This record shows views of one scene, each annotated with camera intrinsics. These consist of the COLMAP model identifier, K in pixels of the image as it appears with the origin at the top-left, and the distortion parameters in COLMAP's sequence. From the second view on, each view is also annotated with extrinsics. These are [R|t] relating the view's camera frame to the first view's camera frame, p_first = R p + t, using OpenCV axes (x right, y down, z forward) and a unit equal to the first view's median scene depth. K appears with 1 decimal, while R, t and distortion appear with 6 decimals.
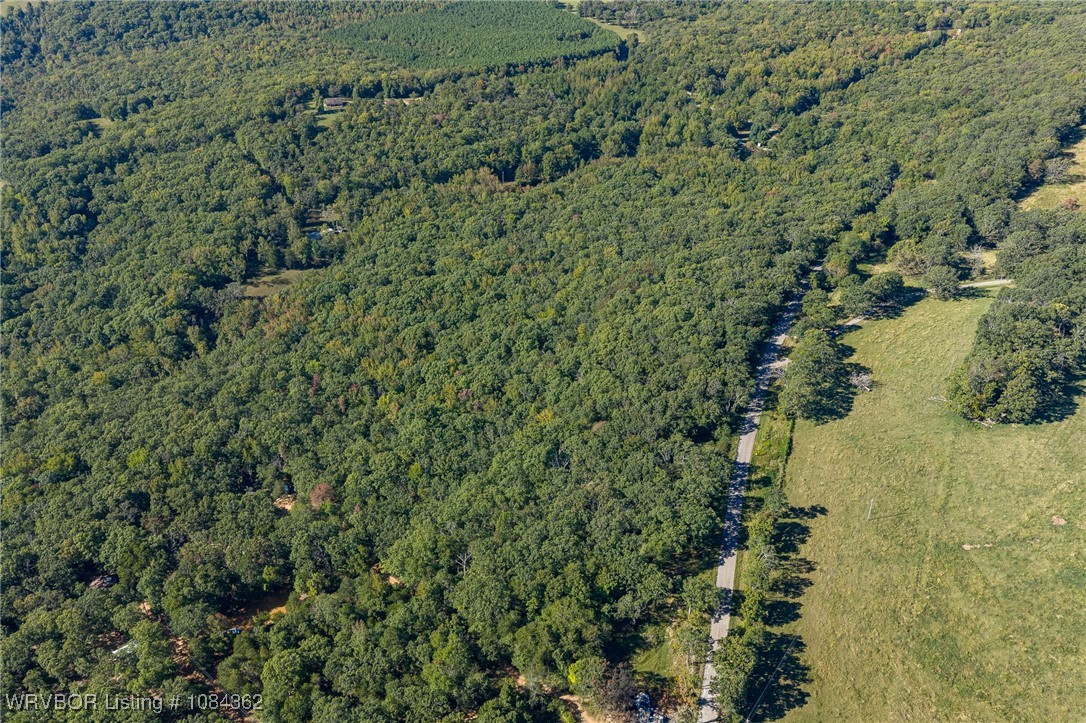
lens RADIAL K [[896.1, 0, 546.5], [0, 896.1, 361.6], [0, 0, 1]] dist [0.018993, -0.029272]
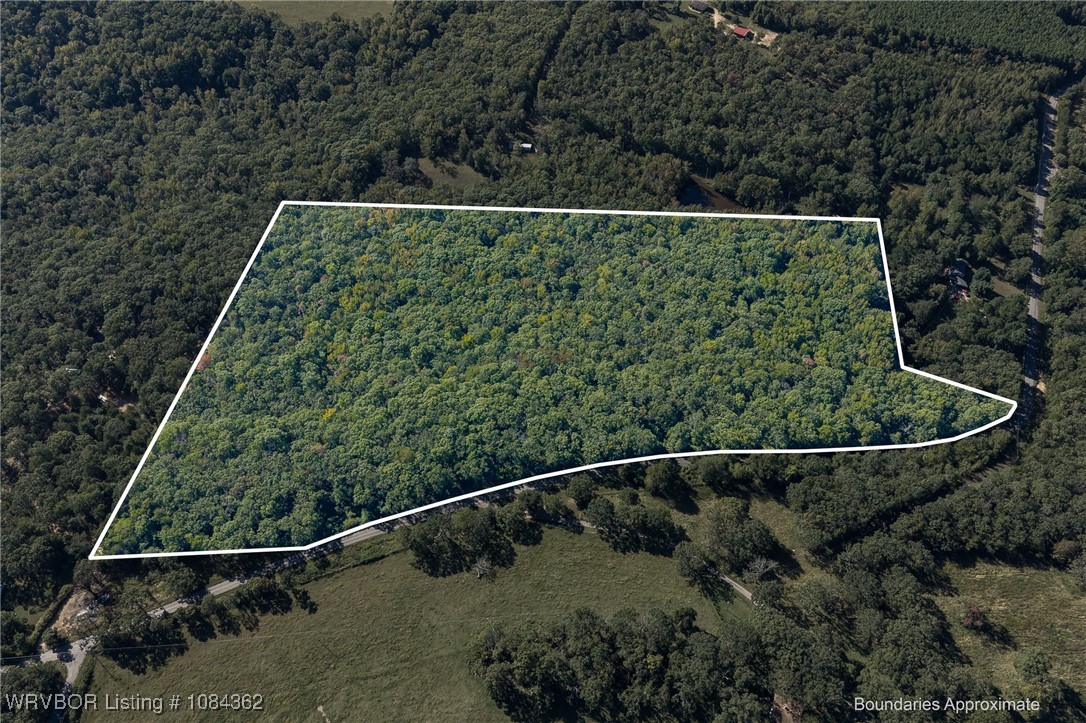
lens RADIAL K [[896.1, 0, 547.2], [0, 896.1, 362.2], [0, 0, 1]] dist [0.018993, -0.029272]
pose [[0.629231, 0.614064, -0.476439, 0.716082], [-0.428175, 0.785473, 0.446877, -0.663301], [0.648641, -0.077190, 0.757170, 0.189066]]
